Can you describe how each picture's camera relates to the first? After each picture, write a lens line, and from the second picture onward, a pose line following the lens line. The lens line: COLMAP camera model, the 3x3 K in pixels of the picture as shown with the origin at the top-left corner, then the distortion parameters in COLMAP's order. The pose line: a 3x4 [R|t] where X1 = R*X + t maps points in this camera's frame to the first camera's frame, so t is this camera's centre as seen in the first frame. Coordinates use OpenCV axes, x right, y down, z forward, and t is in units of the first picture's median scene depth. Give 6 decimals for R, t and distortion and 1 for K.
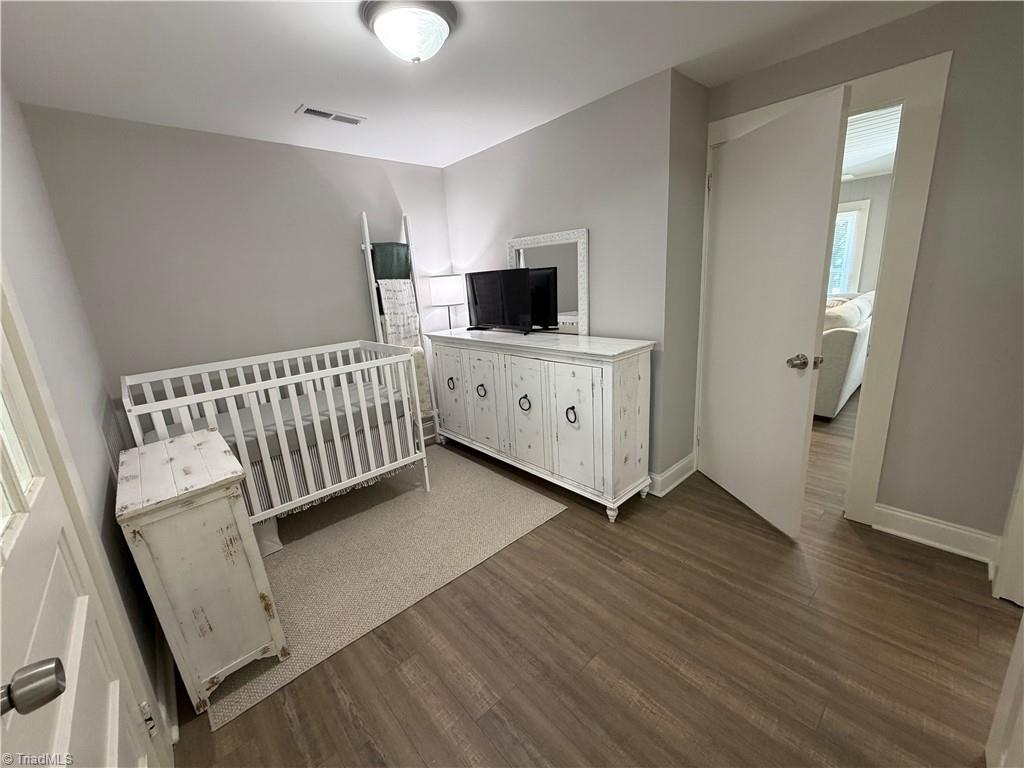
lens RADIAL K [[410.3, 0, 508.8], [0, 410.3, 383.3], [0, 0, 1]] dist [-0.004492, 0.000233]
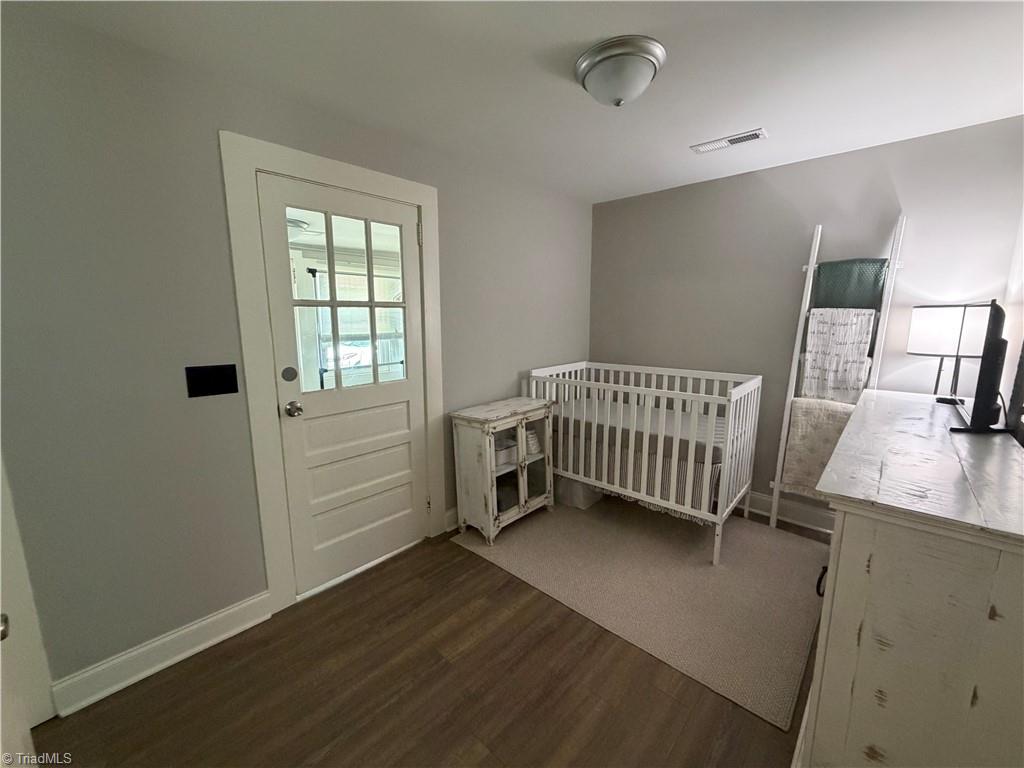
lens RADIAL K [[410.3, 0, 508.3], [0, 410.3, 381.9], [0, 0, 1]] dist [-0.004492, 0.000233]
pose [[0.076496, 0.223435, -0.971712, 0.582605], [-0.248059, 0.948190, 0.198499, -0.173780], [0.965720, 0.225857, 0.127958, 0.491285]]
